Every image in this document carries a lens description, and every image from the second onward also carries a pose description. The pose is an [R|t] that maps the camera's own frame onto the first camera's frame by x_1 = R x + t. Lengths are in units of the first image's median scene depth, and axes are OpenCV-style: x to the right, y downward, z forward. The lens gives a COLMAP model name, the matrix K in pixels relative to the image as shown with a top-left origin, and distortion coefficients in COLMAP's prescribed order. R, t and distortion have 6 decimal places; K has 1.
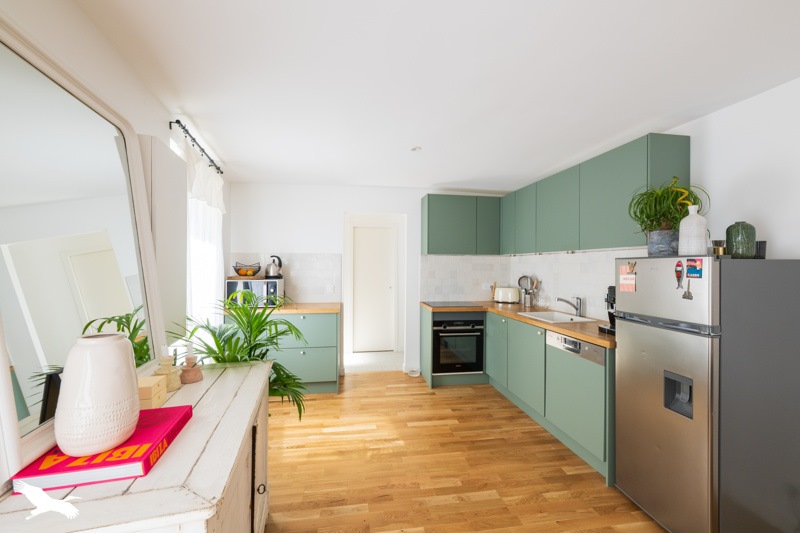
lens RADIAL K [[334.1, 0, 400.0], [0, 334.1, 266.5], [0, 0, 1]] dist [0.000229, 0.000037]
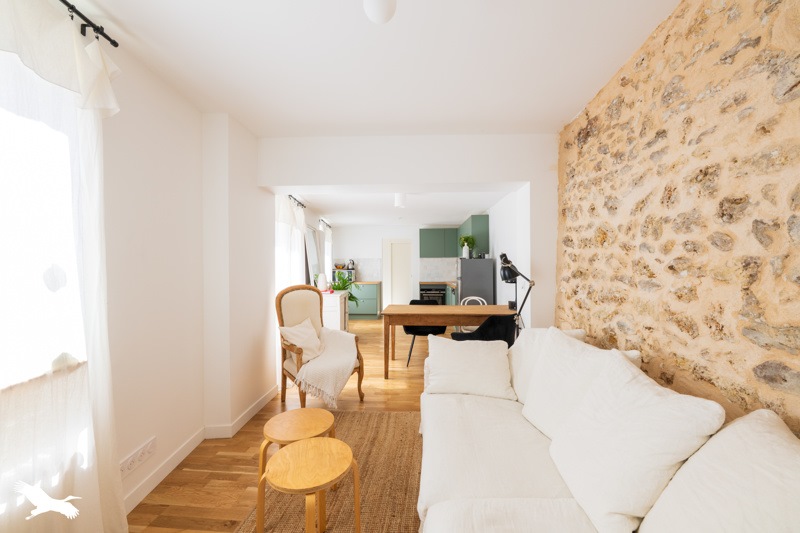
lens RADIAL K [[334.1, 0, 400.0], [0, 334.1, 266.5], [0, 0, 1]] dist [0.000229, 0.000037]
pose [[0.973667, -0.012162, -0.227651, 0.456546], [0.012243, 0.999924, -0.001055, 0.019586], [0.227647, -0.001760, 0.973742, -1.115631]]
